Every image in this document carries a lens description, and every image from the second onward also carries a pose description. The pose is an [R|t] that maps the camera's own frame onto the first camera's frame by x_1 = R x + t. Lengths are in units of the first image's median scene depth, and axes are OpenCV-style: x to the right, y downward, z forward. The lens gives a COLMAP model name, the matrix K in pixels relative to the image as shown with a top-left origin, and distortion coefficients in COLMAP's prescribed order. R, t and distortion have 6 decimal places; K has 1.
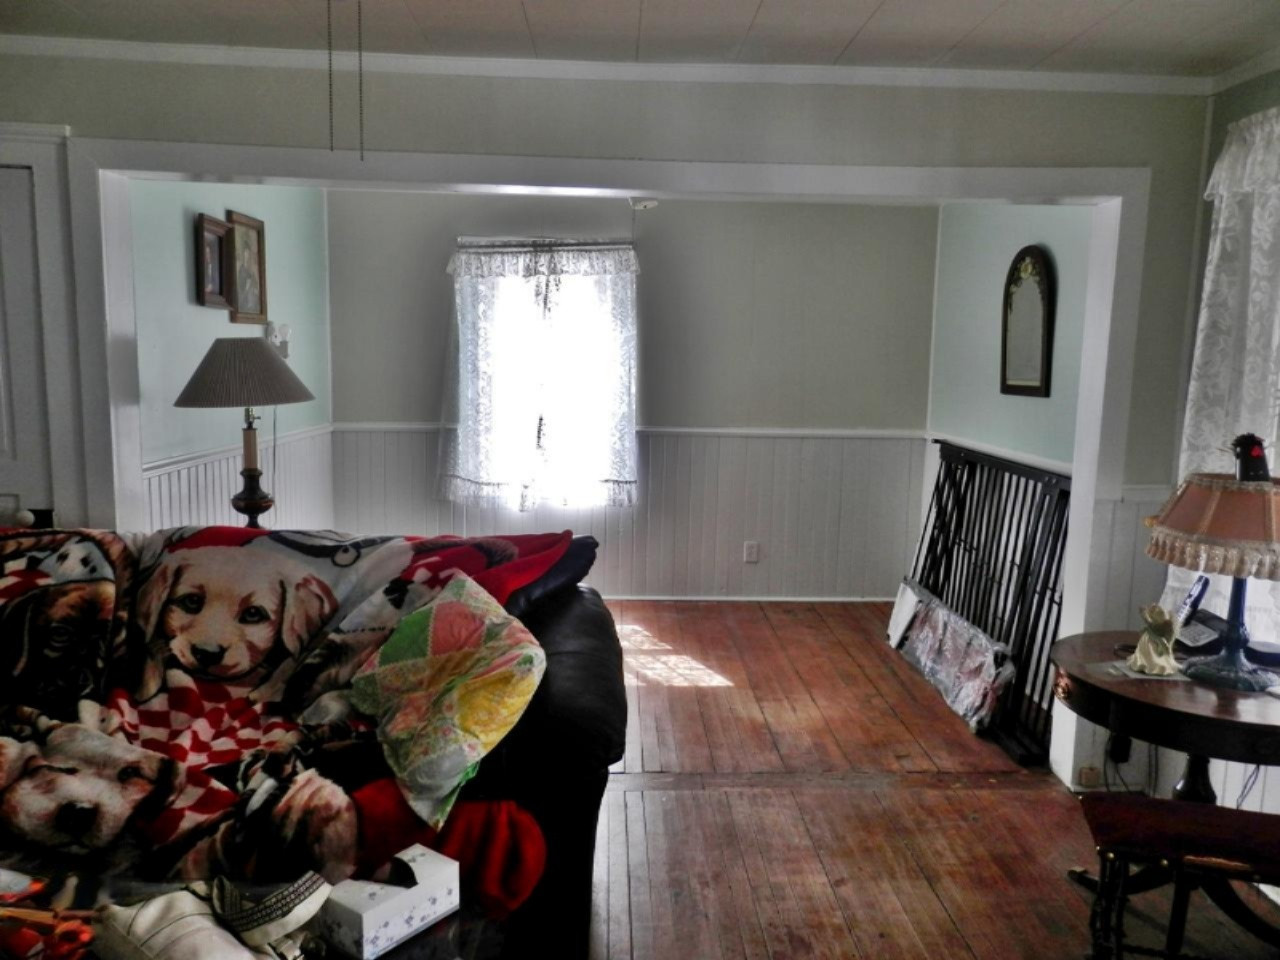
lens RADIAL K [[955.5, 0, 640.8], [0, 955.5, 475.7], [0, 0, 1]] dist [0.005519, 0.004706]
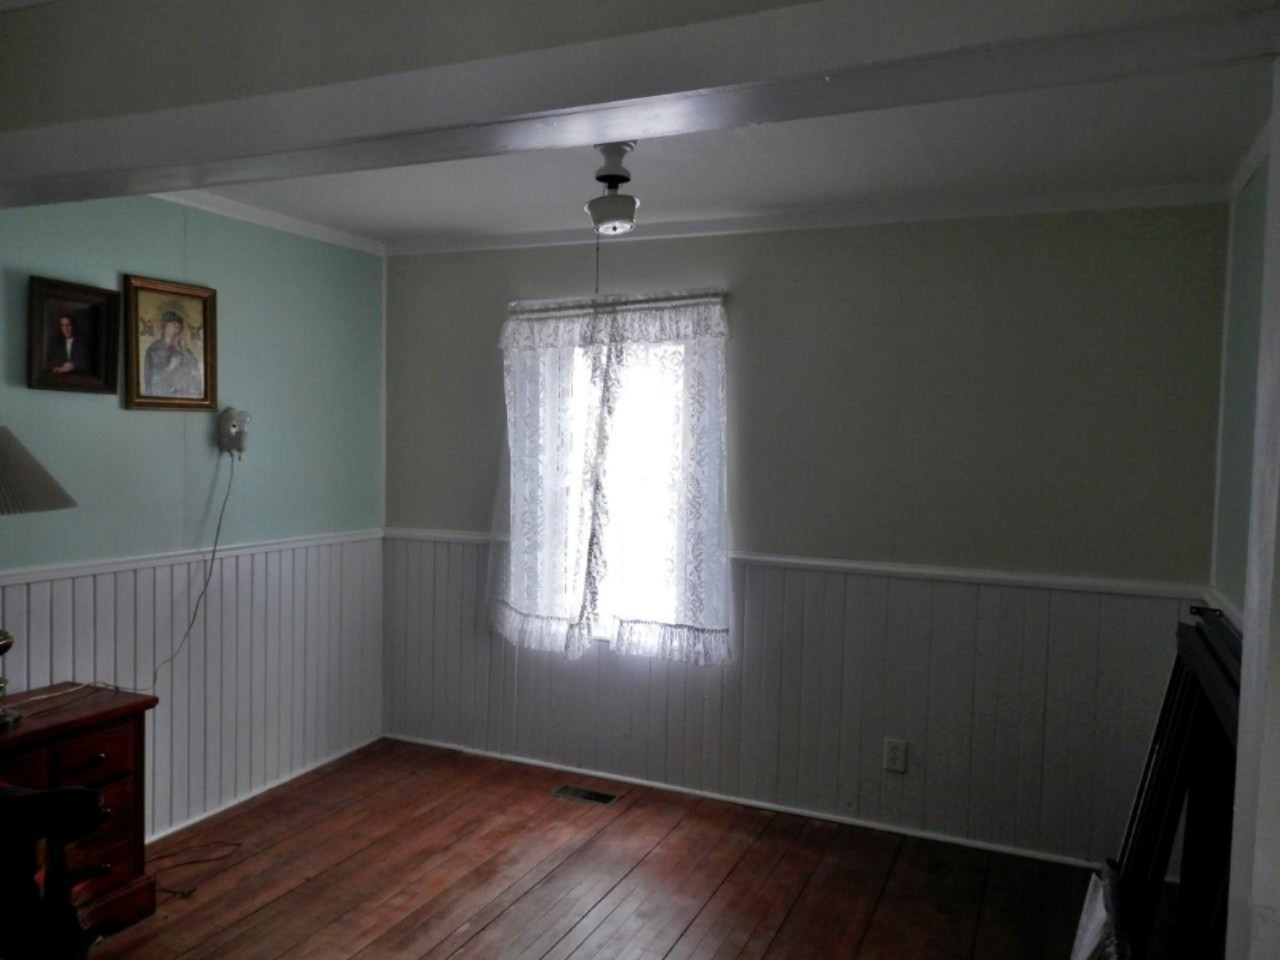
lens RADIAL K [[955.5, 0, 640.7], [0, 955.5, 484.6], [0, 0, 1]] dist [0.005519, 0.004706]
pose [[0.896361, 0.024336, -0.442657, 0.259005], [-0.062117, 0.995537, -0.071052, -0.048625], [0.438952, 0.091185, 0.893872, 0.352983]]
